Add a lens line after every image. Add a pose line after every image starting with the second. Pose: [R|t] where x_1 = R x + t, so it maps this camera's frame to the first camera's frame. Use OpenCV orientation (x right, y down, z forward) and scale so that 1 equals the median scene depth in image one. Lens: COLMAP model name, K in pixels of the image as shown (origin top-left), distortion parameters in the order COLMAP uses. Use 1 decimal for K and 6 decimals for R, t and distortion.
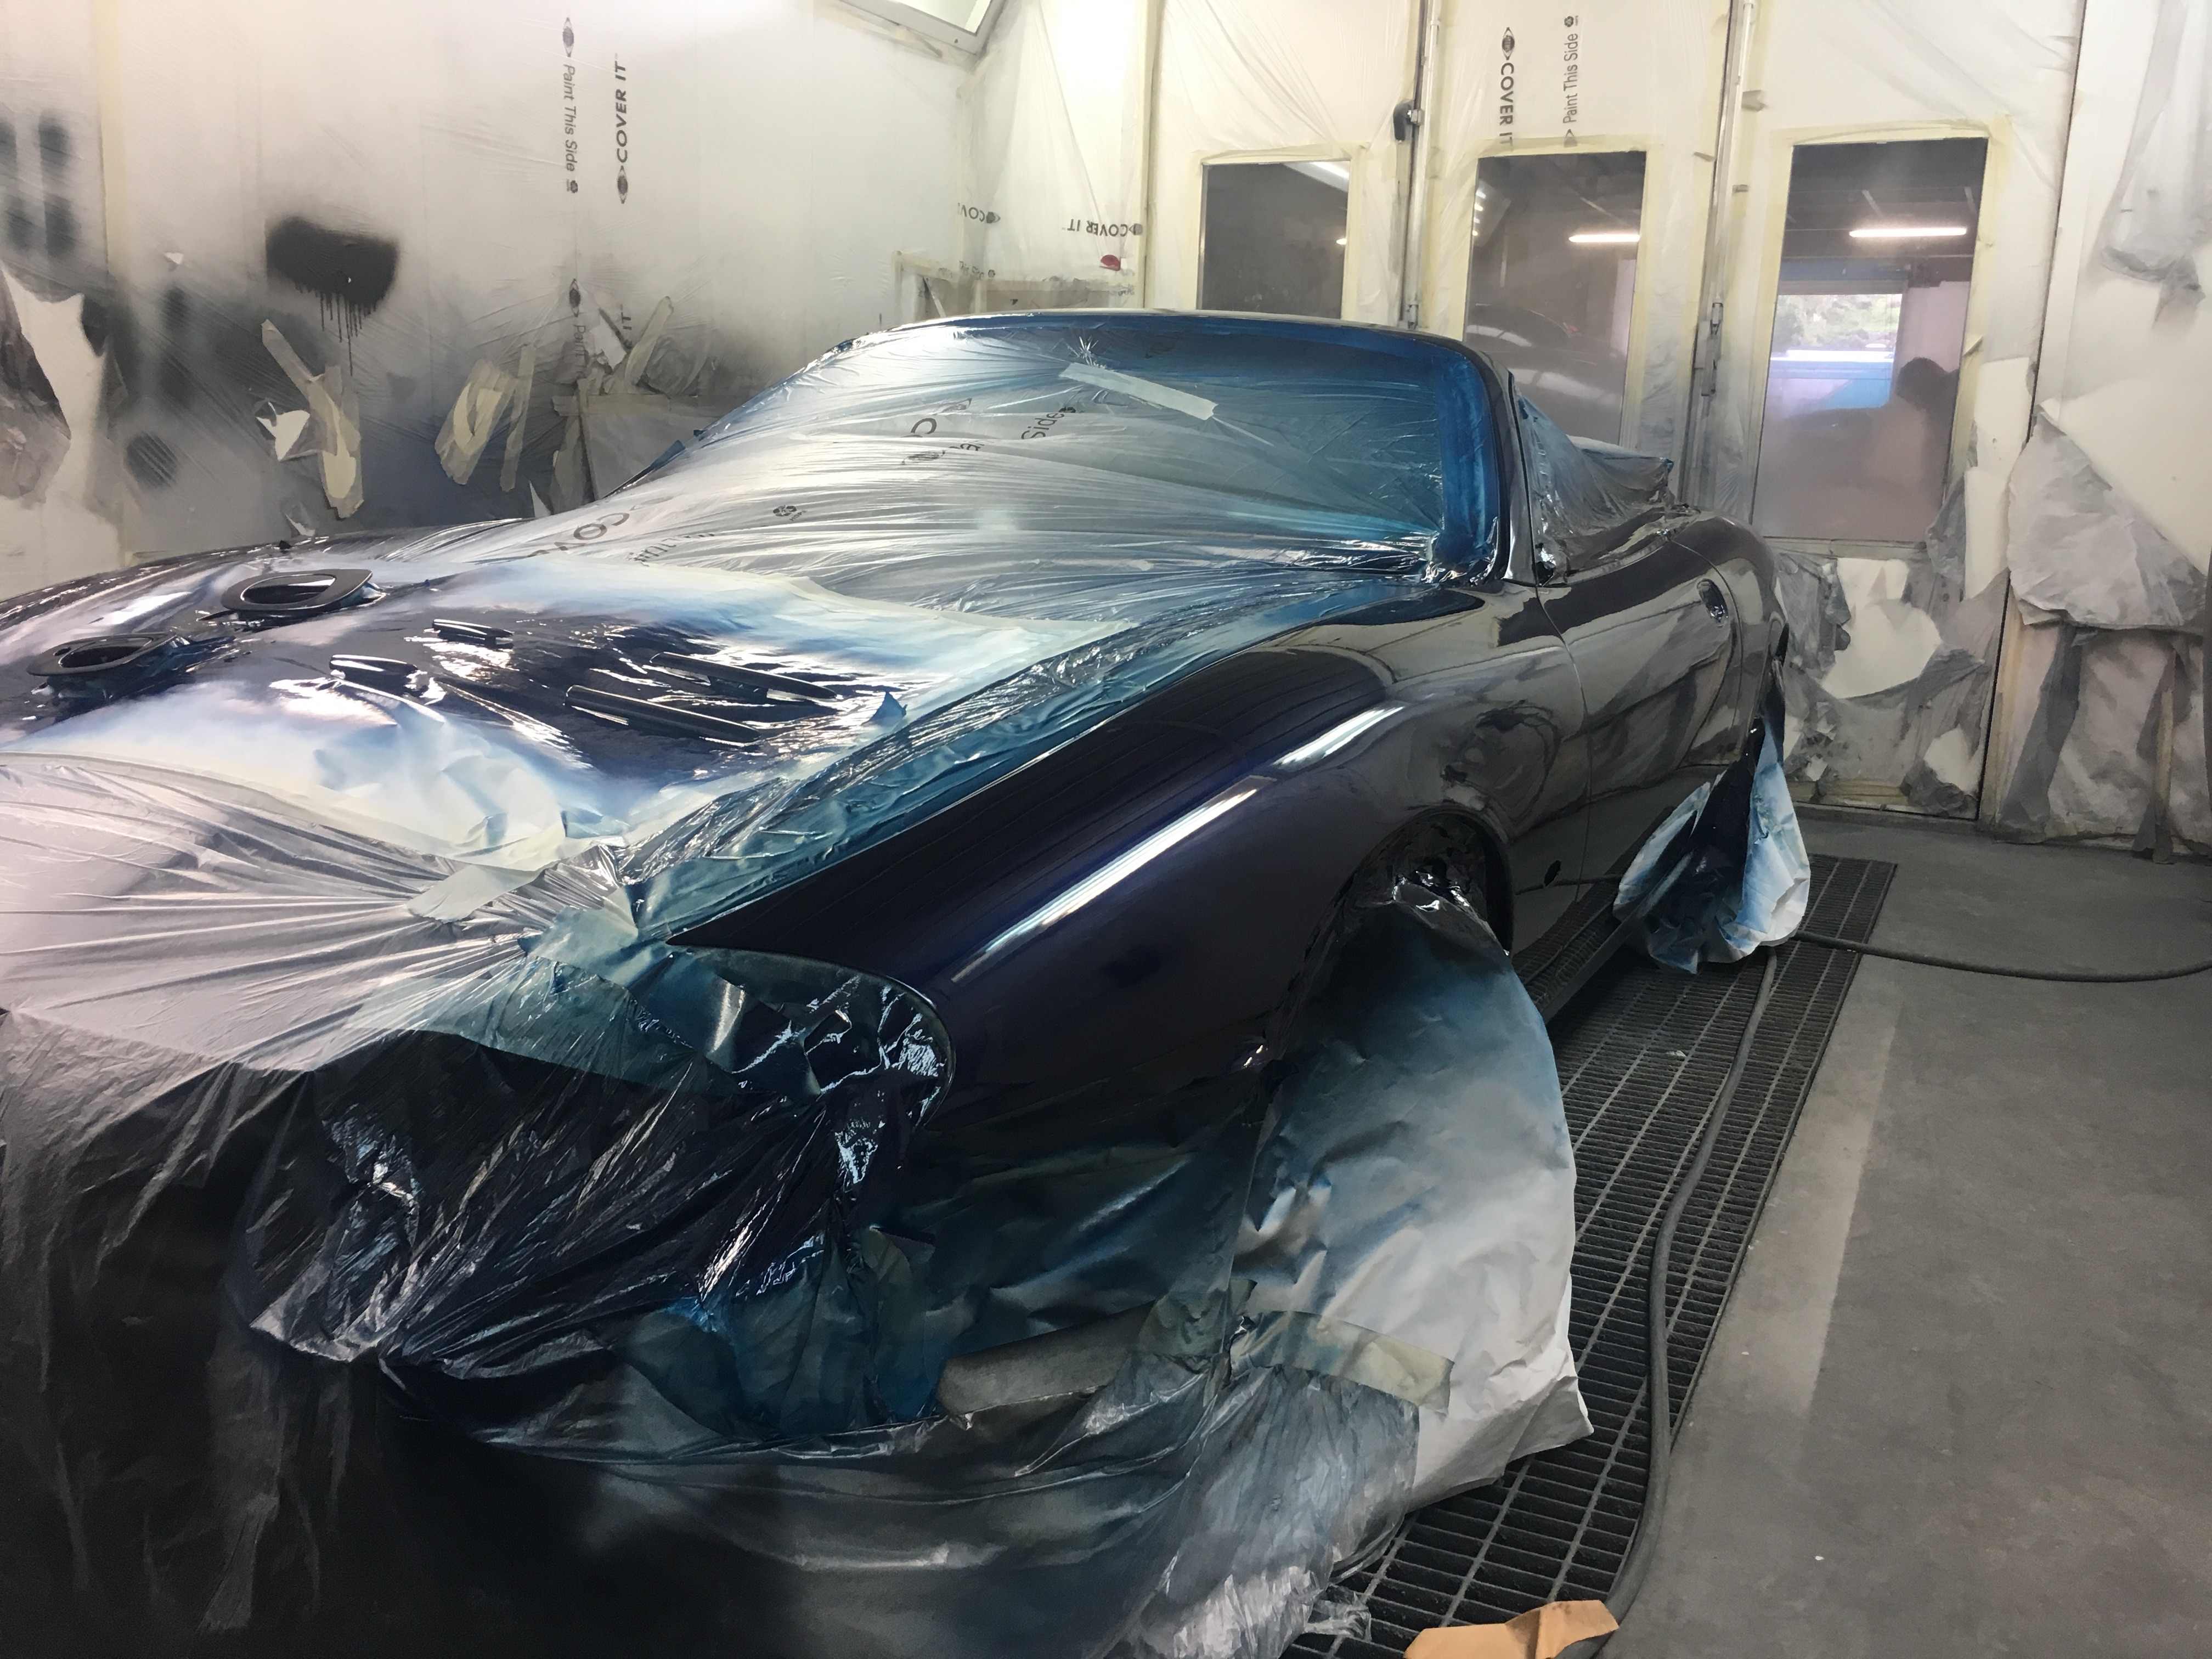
lens RADIAL K [[1905.2, 0, 1106.0], [0, 1905.2, 829.5], [0, 0, 1]] dist [0.049785, -0.064058]
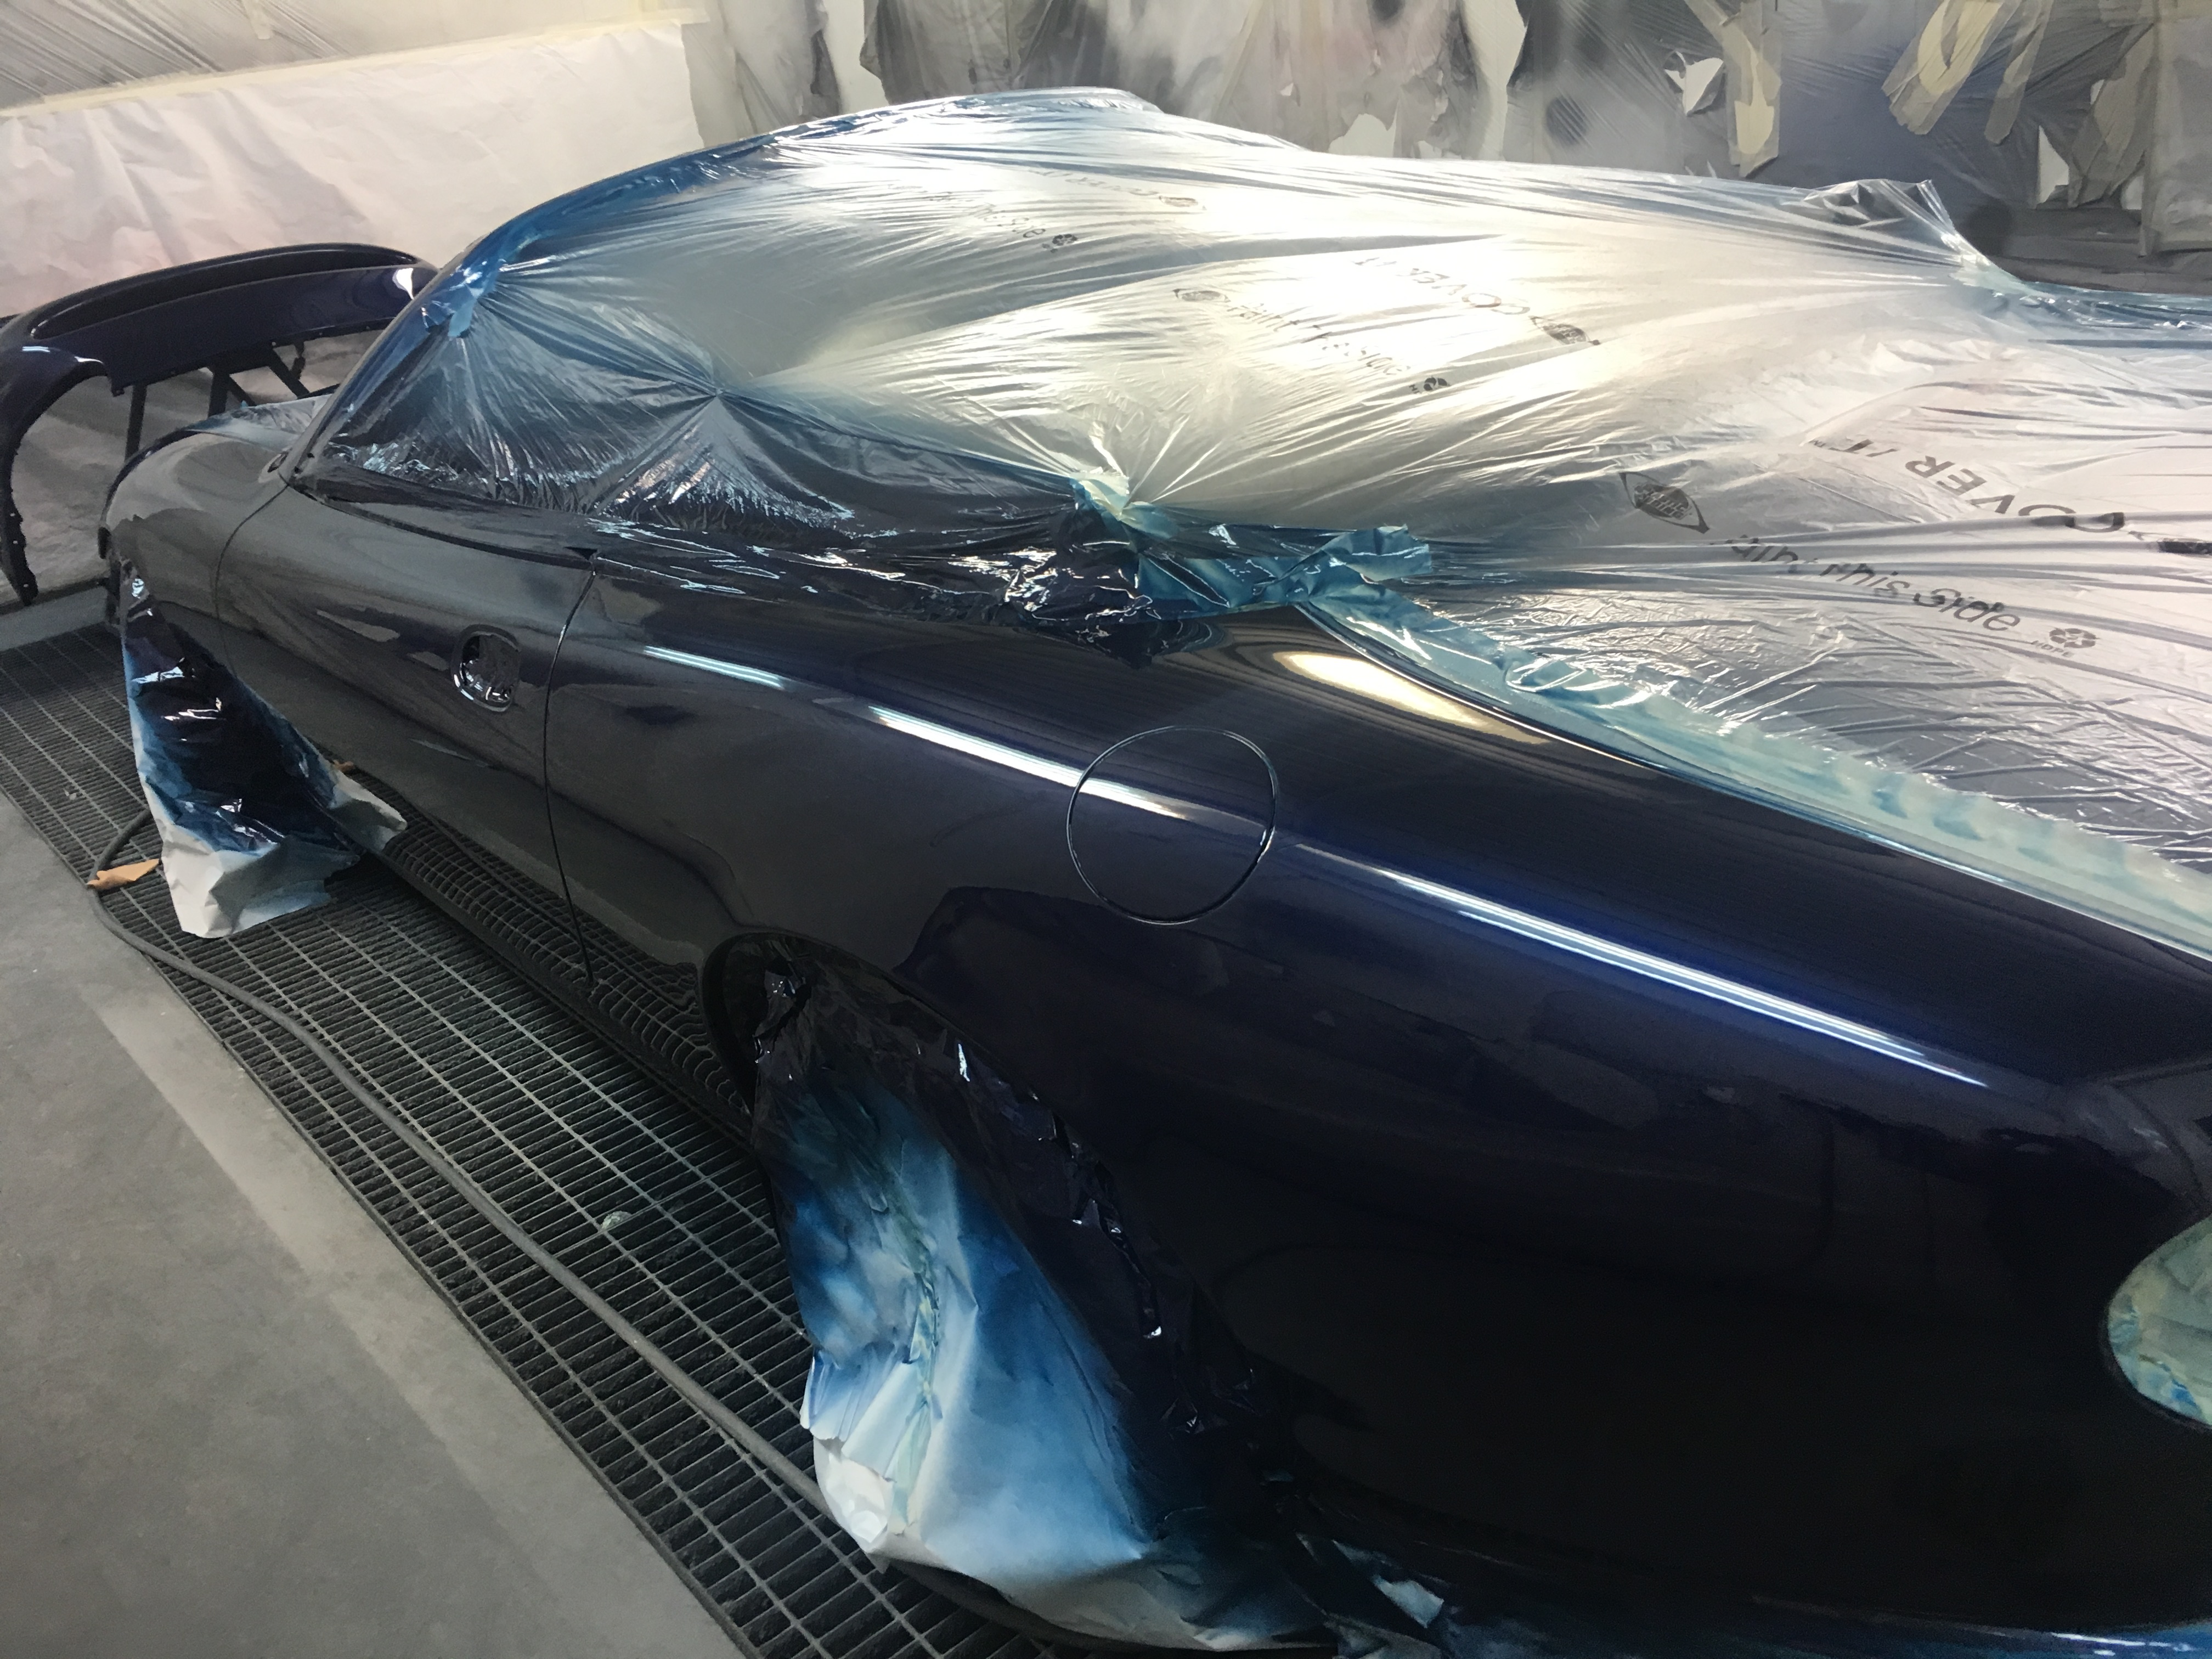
lens RADIAL K [[1905.2, 0, 1106.0], [0, 1905.2, 829.5], [0, 0, 1]] dist [0.049785, -0.064058]
pose [[-0.426768, 0.402442, -0.809882, 0.590181], [-0.056398, 0.881944, 0.467969, -0.291114], [0.902601, 0.245390, -0.353688, 1.090748]]
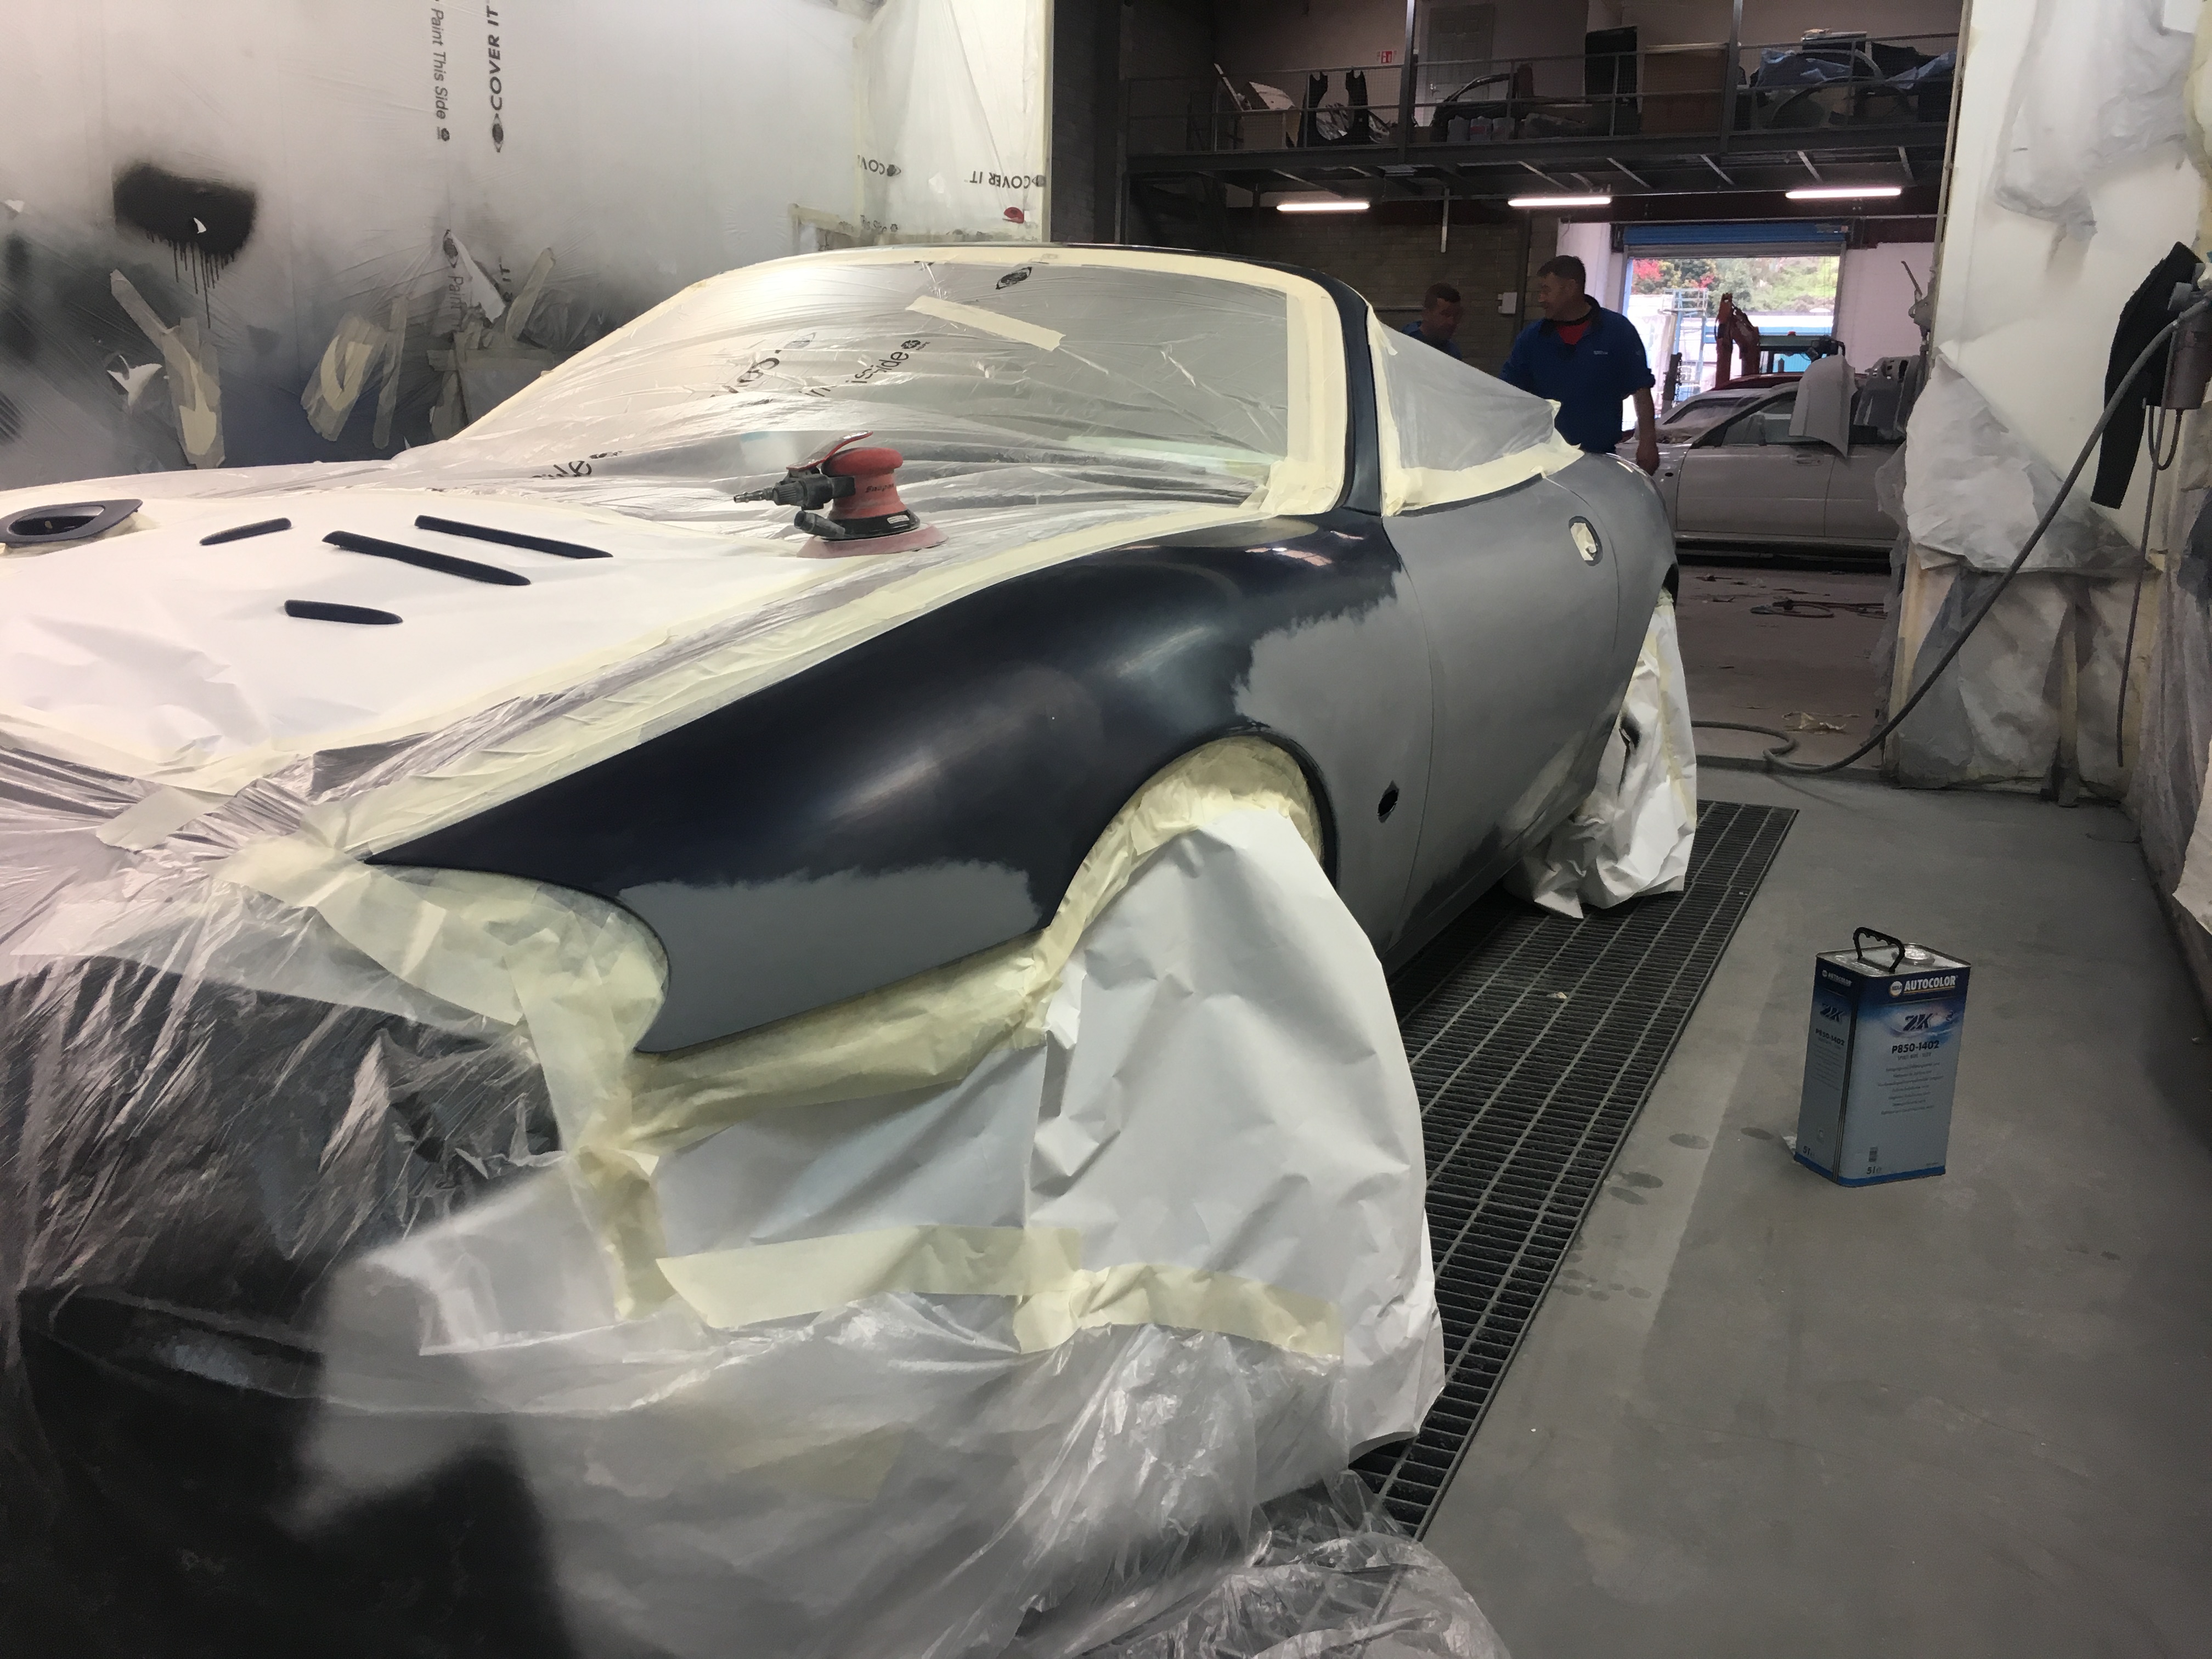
lens RADIAL K [[1905.2, 0, 1106.0], [0, 1905.2, 829.5], [0, 0, 1]] dist [0.049785, -0.064058]
pose [[0.999593, -0.015612, 0.023867, 0.032692], [0.015264, 0.999775, 0.014720, 0.009821], [-0.024091, -0.014350, 0.999607, 0.011835]]
